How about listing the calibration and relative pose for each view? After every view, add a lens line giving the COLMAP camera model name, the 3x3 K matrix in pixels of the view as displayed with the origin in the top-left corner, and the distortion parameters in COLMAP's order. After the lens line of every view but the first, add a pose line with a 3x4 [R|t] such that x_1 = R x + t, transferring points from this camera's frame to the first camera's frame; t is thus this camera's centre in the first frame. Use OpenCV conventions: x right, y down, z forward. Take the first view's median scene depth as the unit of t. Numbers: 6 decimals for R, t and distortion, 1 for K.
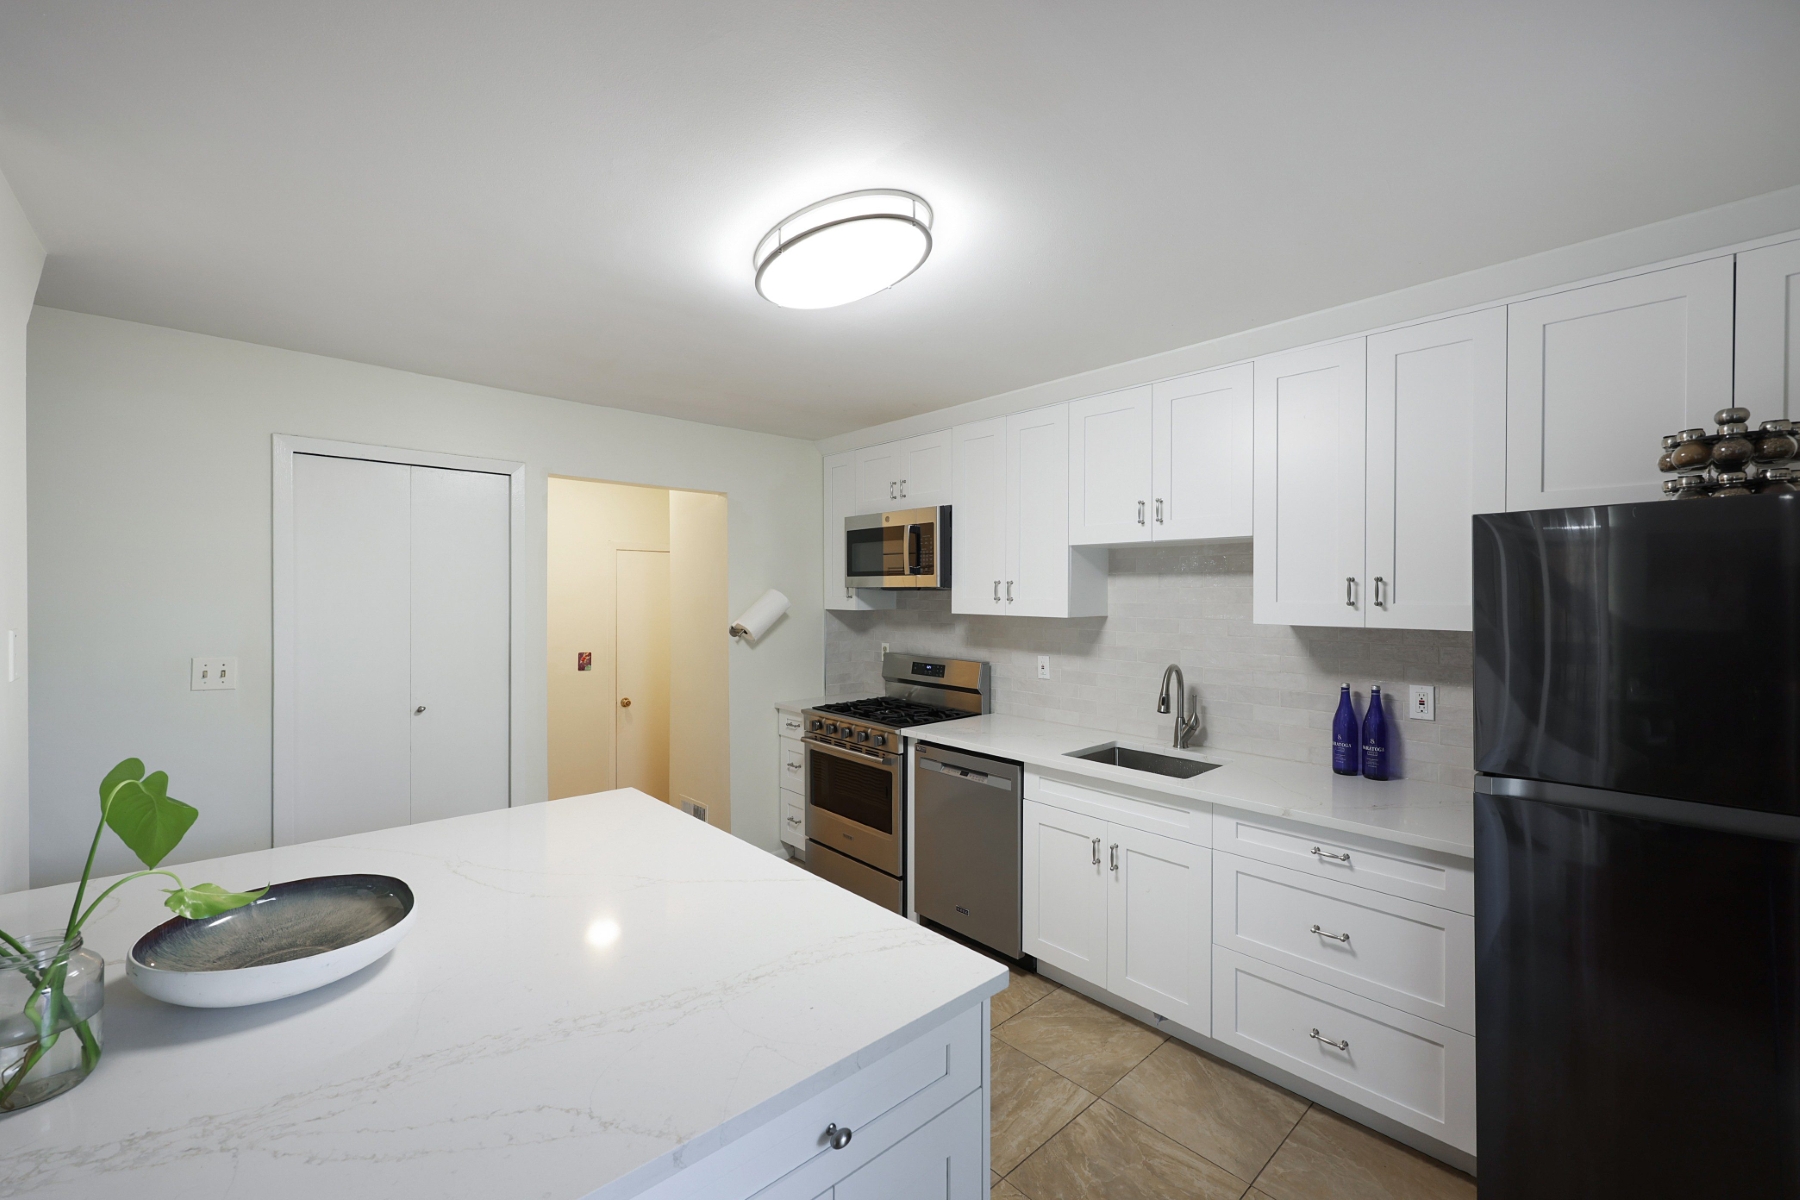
lens RADIAL K [[731.3, 0, 908.9], [0, 731.3, 595.3], [0, 0, 1]] dist [0.000249, -0.001074]
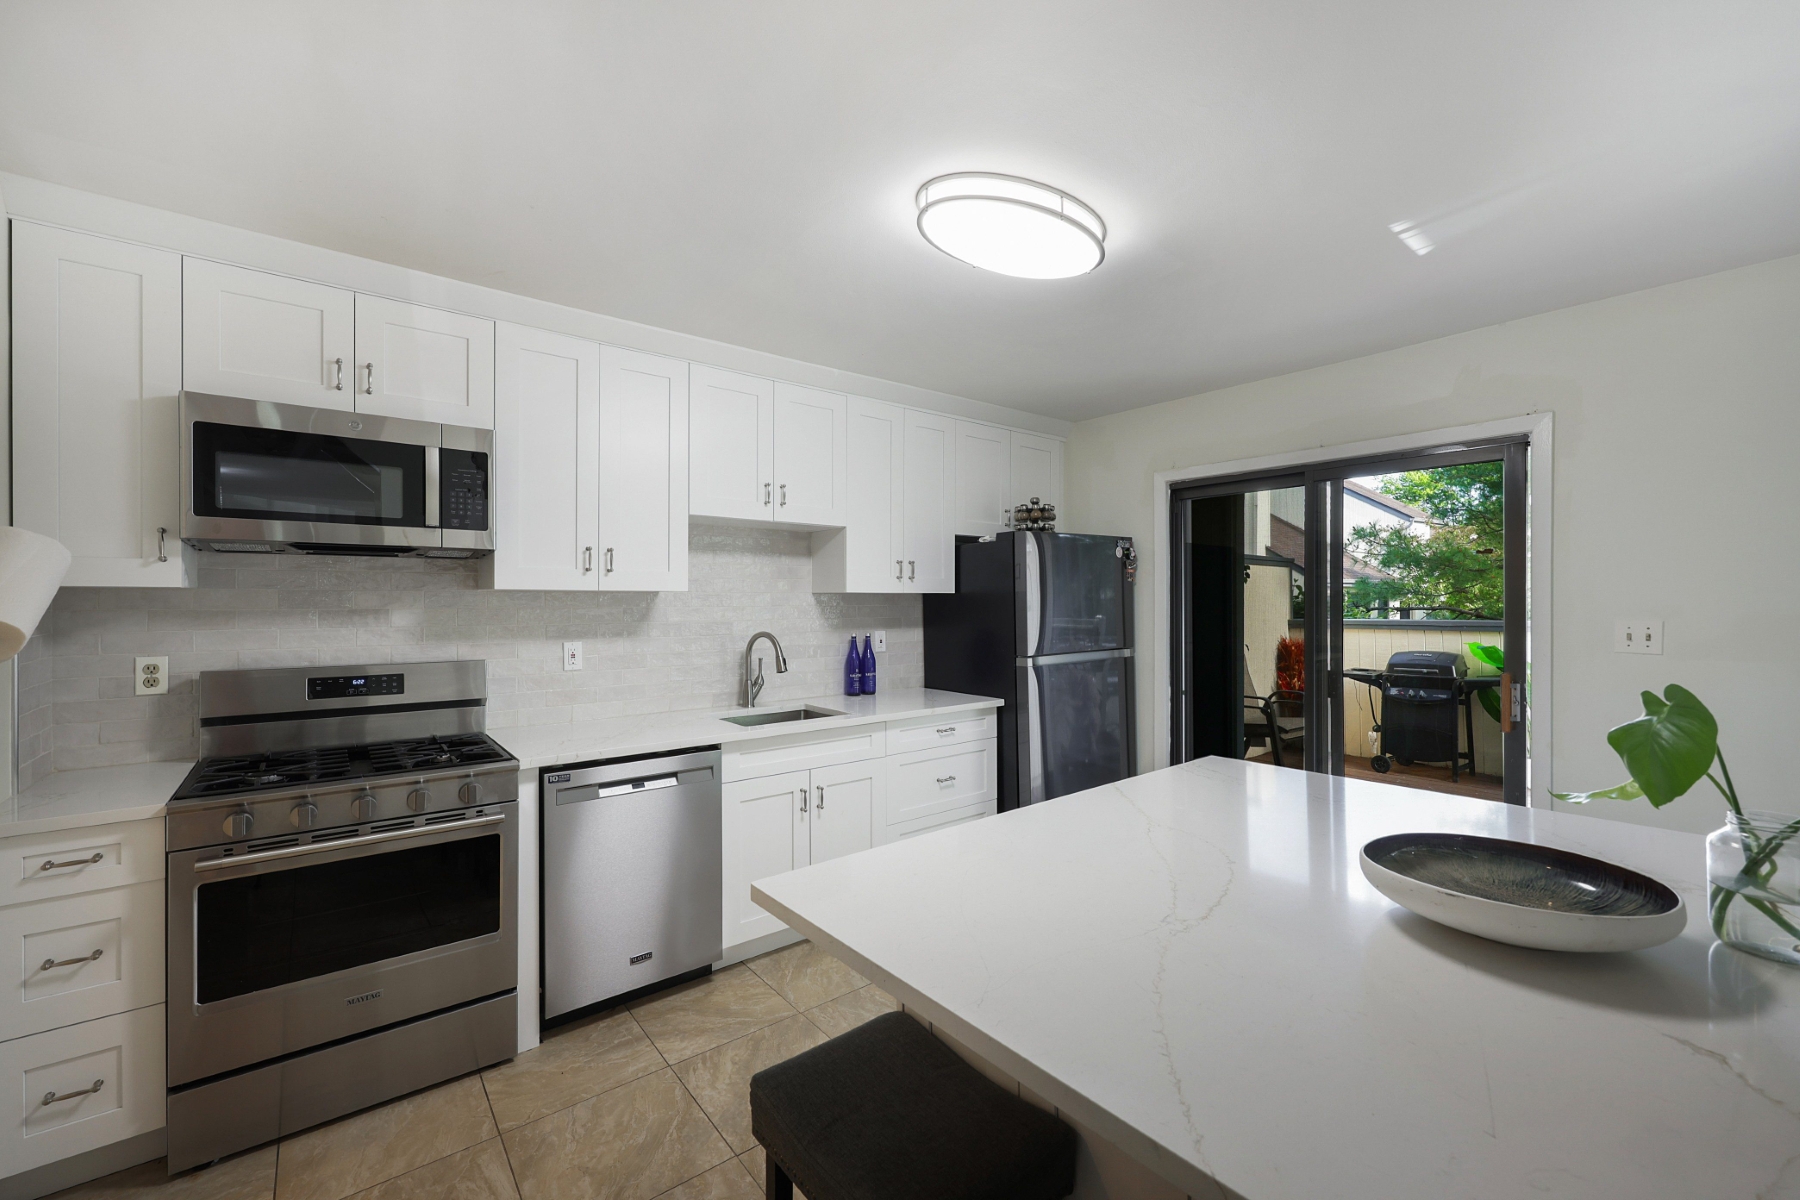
lens RADIAL K [[731.3, 0, 903.3], [0, 731.3, 595.9], [0, 0, 1]] dist [0.000249, -0.001074]
pose [[0.065686, 0.003875, 0.997833, -0.815408], [0.006298, 0.999971, -0.004298, 0.049471], [-0.997820, 0.006566, 0.065660, 0.766517]]
